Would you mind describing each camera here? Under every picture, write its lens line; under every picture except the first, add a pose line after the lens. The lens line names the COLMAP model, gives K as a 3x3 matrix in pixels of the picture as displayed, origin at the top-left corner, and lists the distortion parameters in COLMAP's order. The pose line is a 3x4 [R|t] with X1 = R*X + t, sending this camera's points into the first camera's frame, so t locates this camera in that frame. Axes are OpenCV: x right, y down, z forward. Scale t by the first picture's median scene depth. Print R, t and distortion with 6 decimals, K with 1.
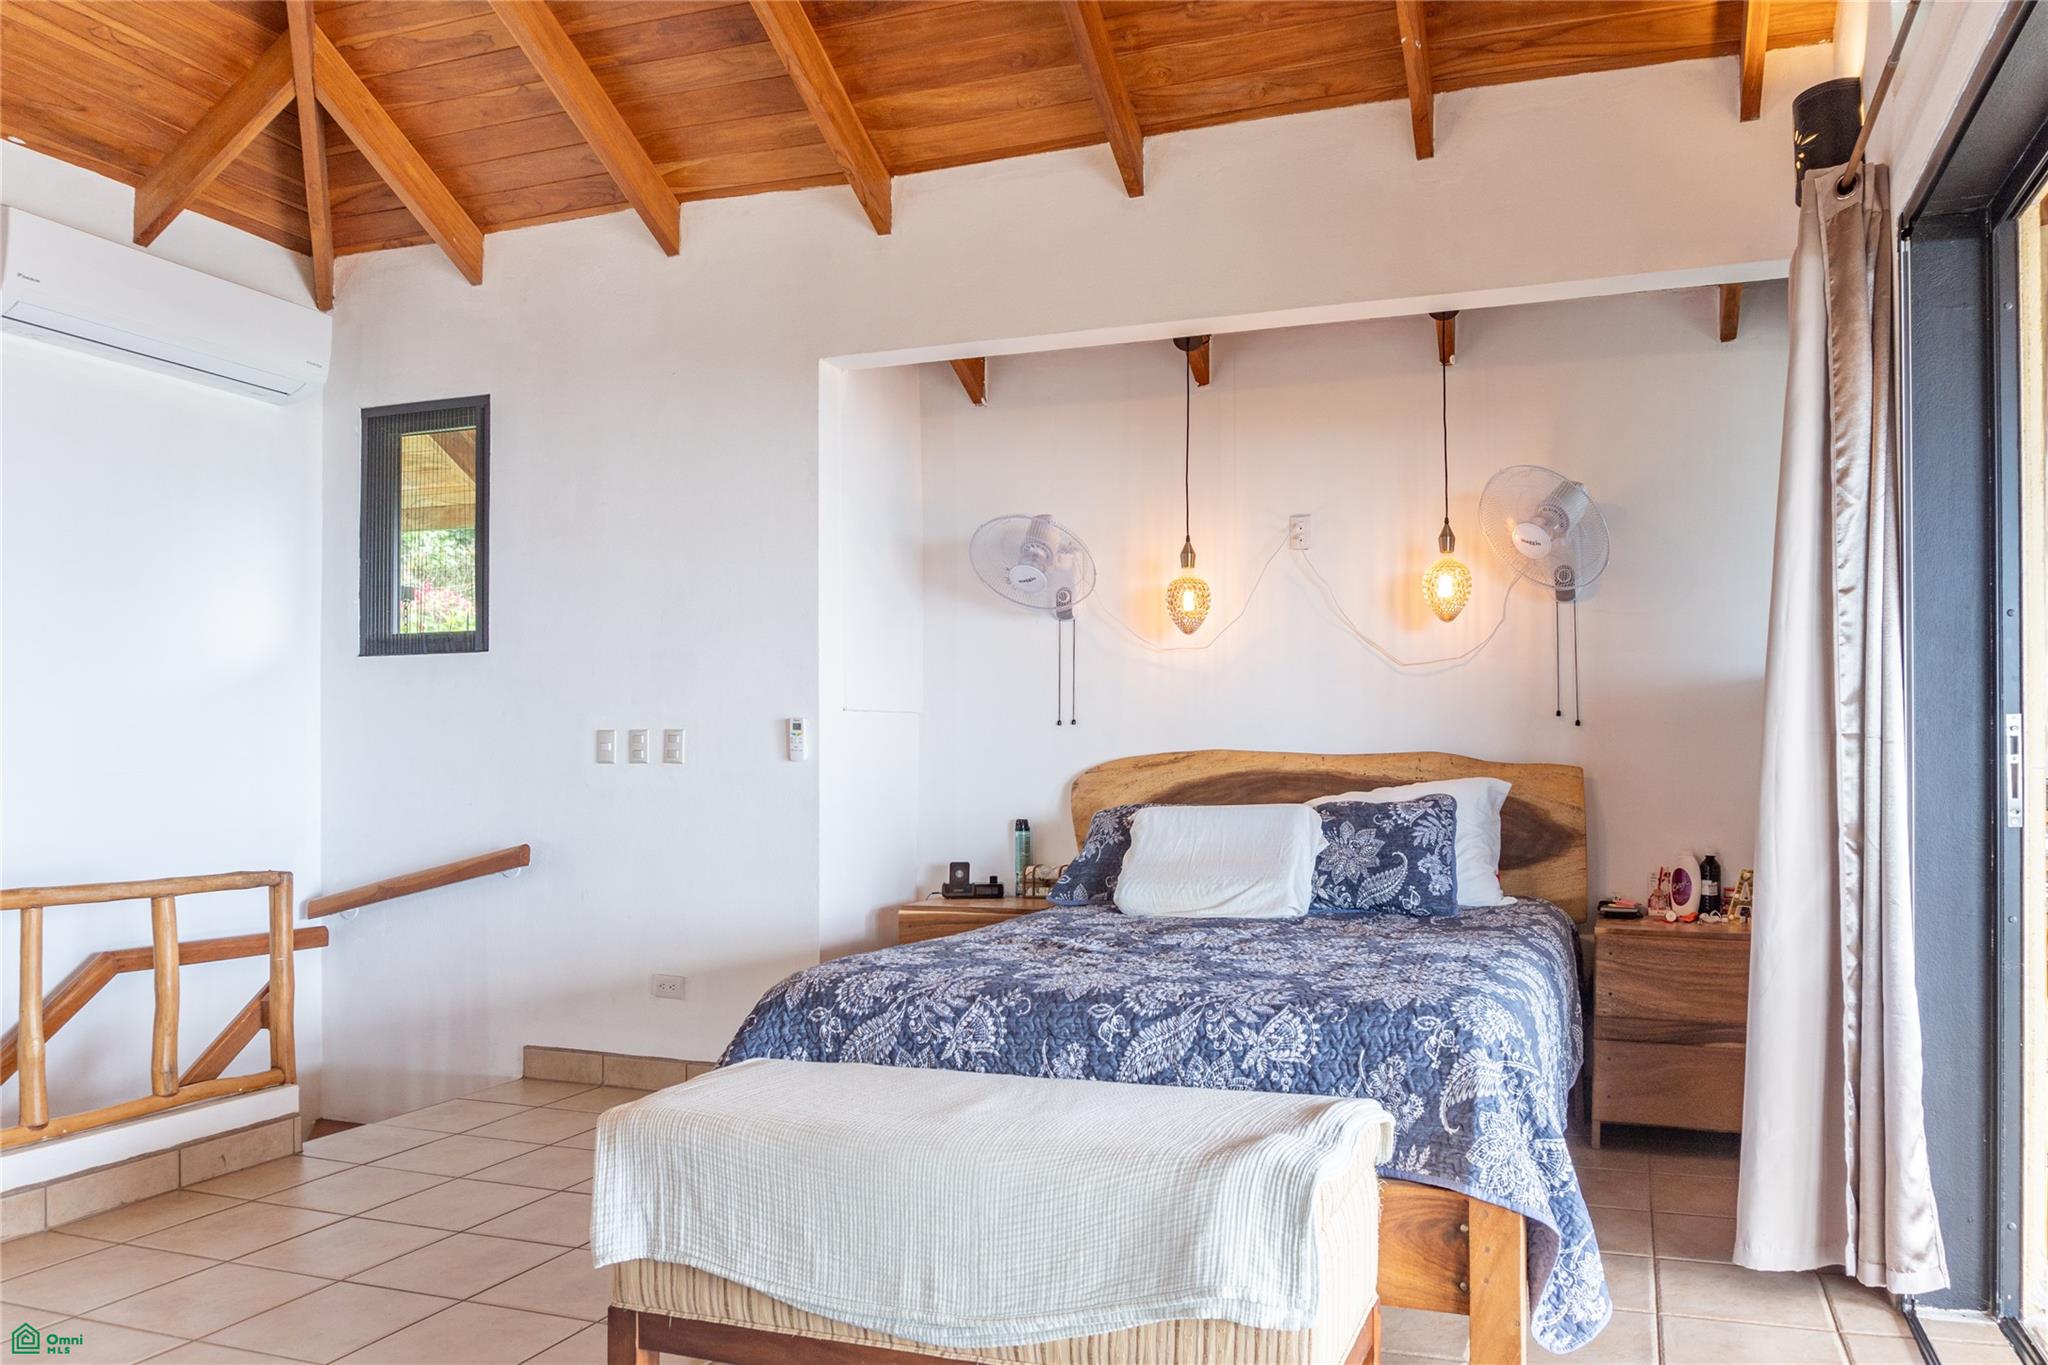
lens RADIAL K [[1358.8, 0, 1024.0], [0, 1358.8, 682.5], [0, 0, 1]] dist [-0.023908, -0.000233]
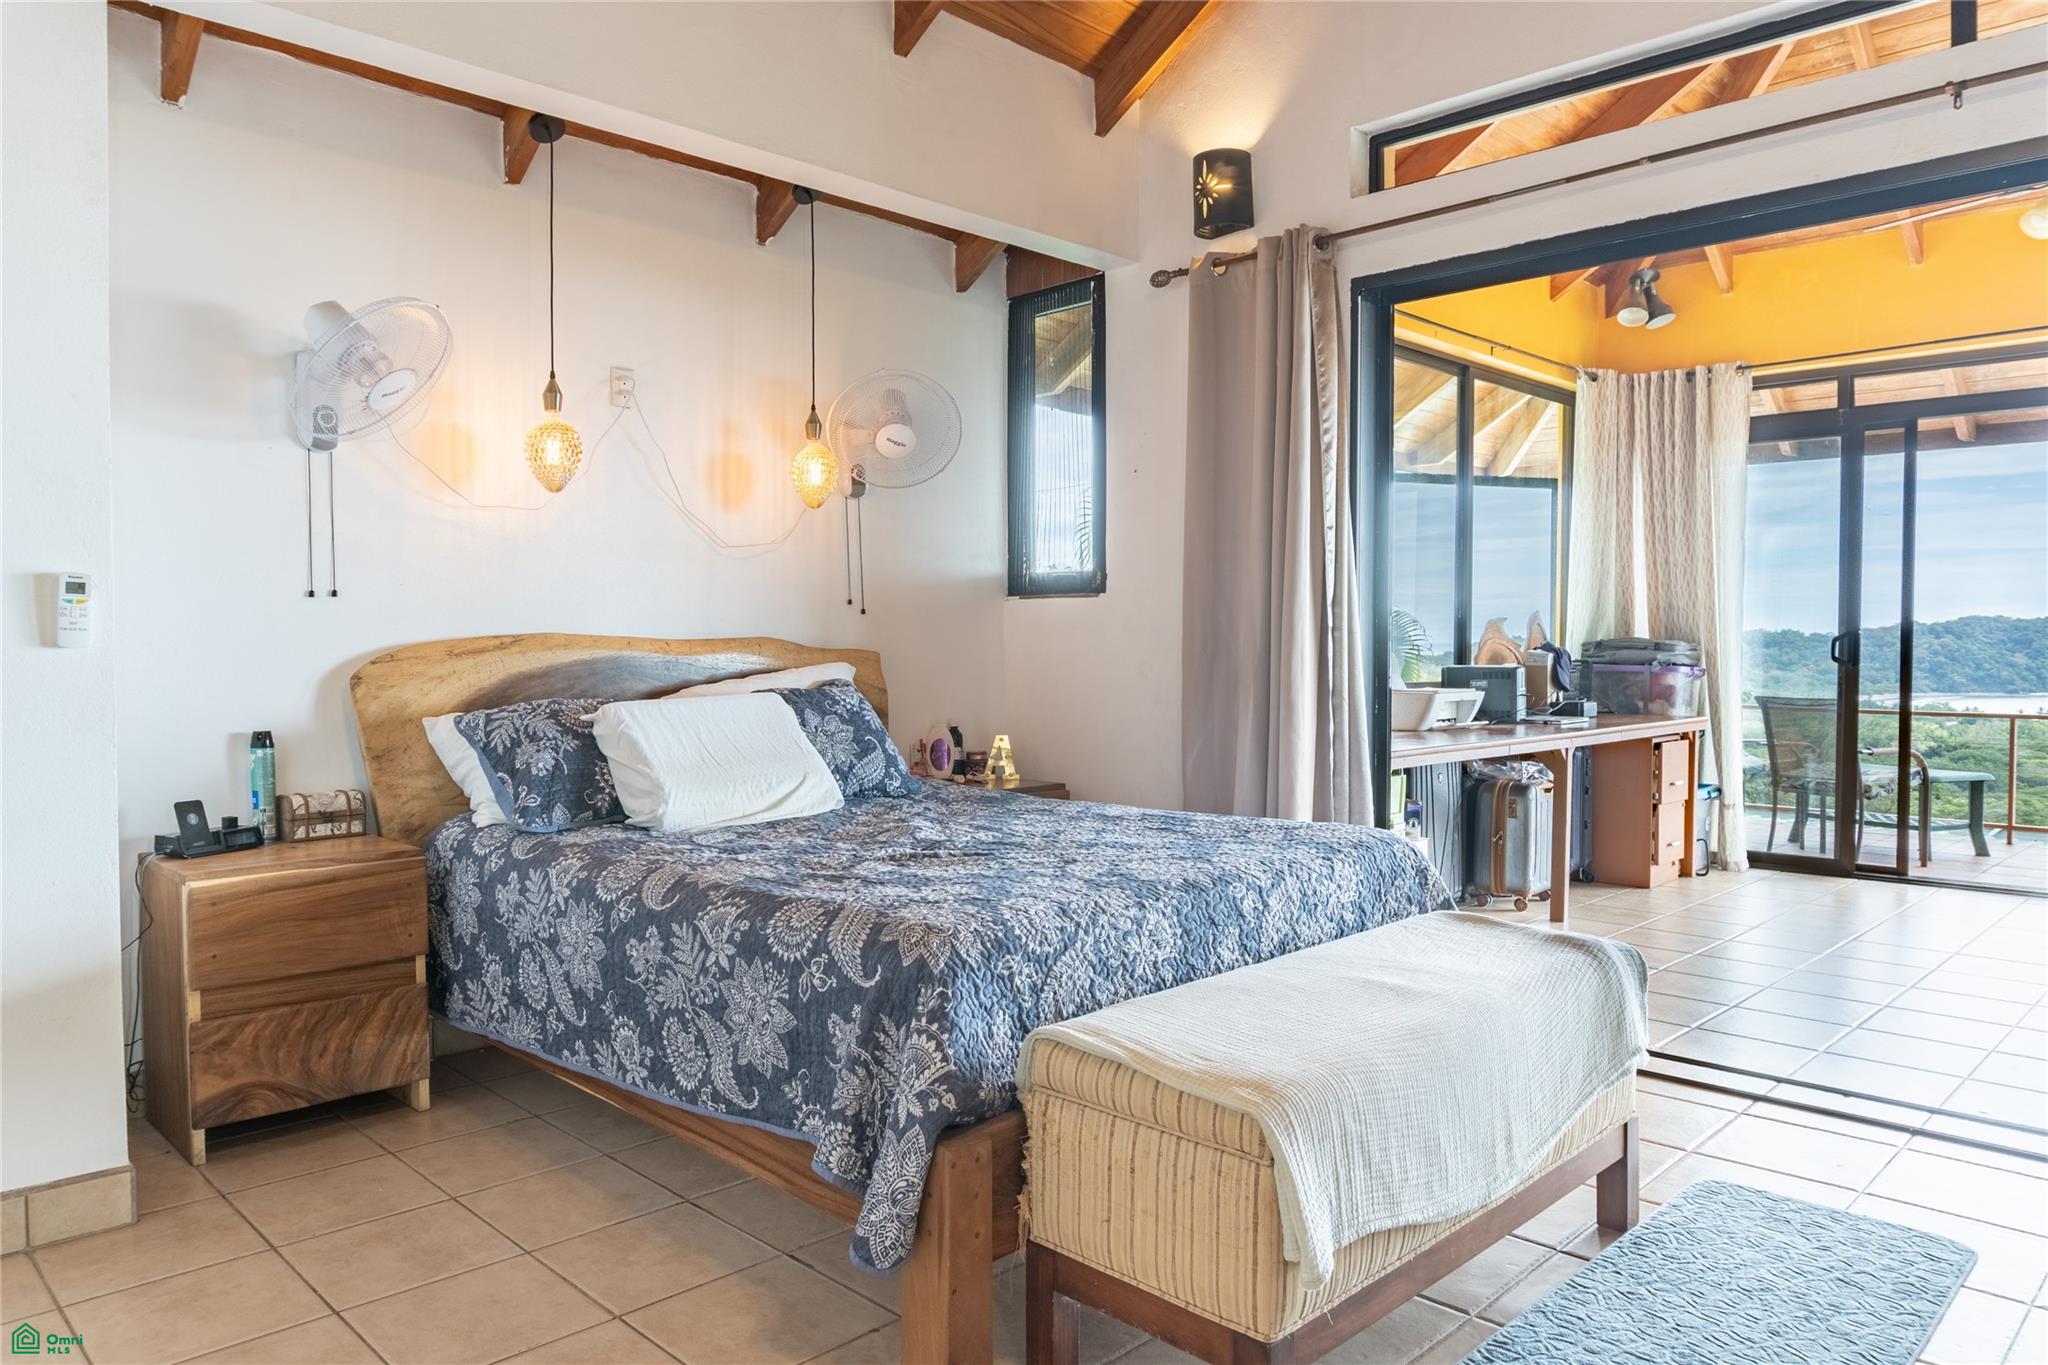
lens RADIAL K [[1399.2, 0, 1024.4], [0, 1399.2, 629.6], [0, 0, 1]] dist [-0.017985, 0.001872]
pose [[0.429165, 0.009597, 0.903175, -0.574858], [-0.050341, 0.998643, 0.013309, 0.023994], [-0.901822, -0.051178, 0.429066, 0.420367]]
